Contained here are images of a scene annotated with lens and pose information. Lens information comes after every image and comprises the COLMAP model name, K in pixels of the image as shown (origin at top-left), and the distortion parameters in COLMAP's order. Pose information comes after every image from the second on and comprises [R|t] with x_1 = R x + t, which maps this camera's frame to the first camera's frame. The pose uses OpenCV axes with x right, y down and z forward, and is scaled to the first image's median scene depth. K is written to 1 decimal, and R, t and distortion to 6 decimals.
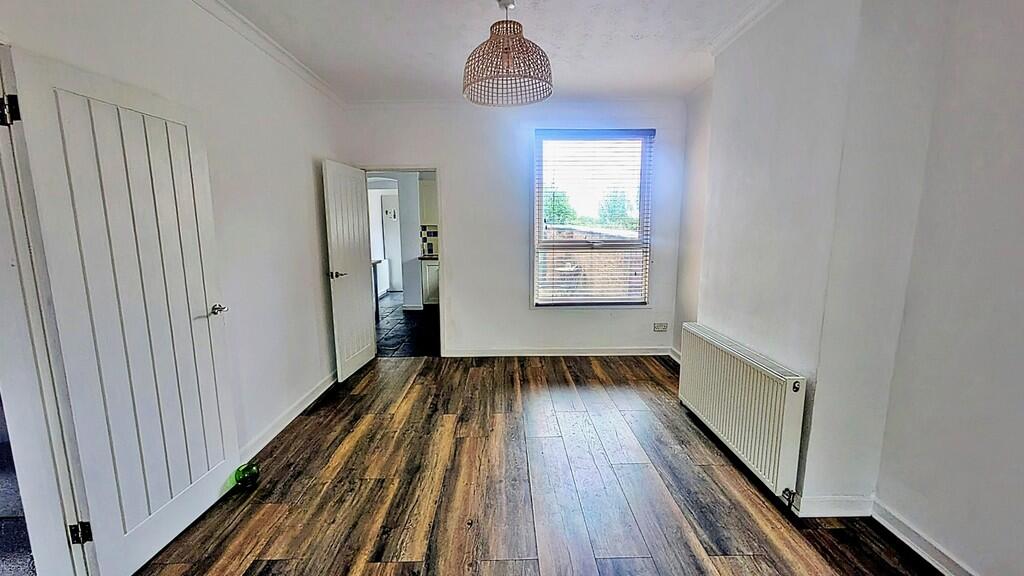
lens RADIAL K [[401.8, 0, 512.0], [0, 401.8, 288.0], [0, 0, 1]] dist [-0.000459, 0.000374]
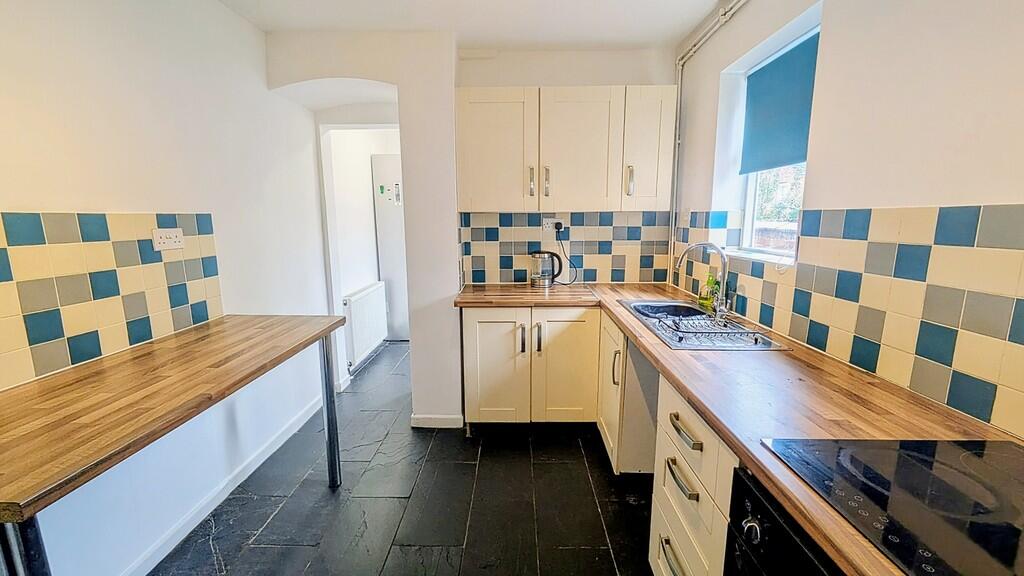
lens RADIAL K [[401.8, 0, 512.0], [0, 401.8, 288.0], [0, 0, 1]] dist [-0.000459, 0.000374]
pose [[0.999453, 0.003363, -0.032908, -0.157255], [-0.002777, 0.999837, 0.017849, -0.087888], [0.032963, -0.017748, 0.999299, 0.598280]]
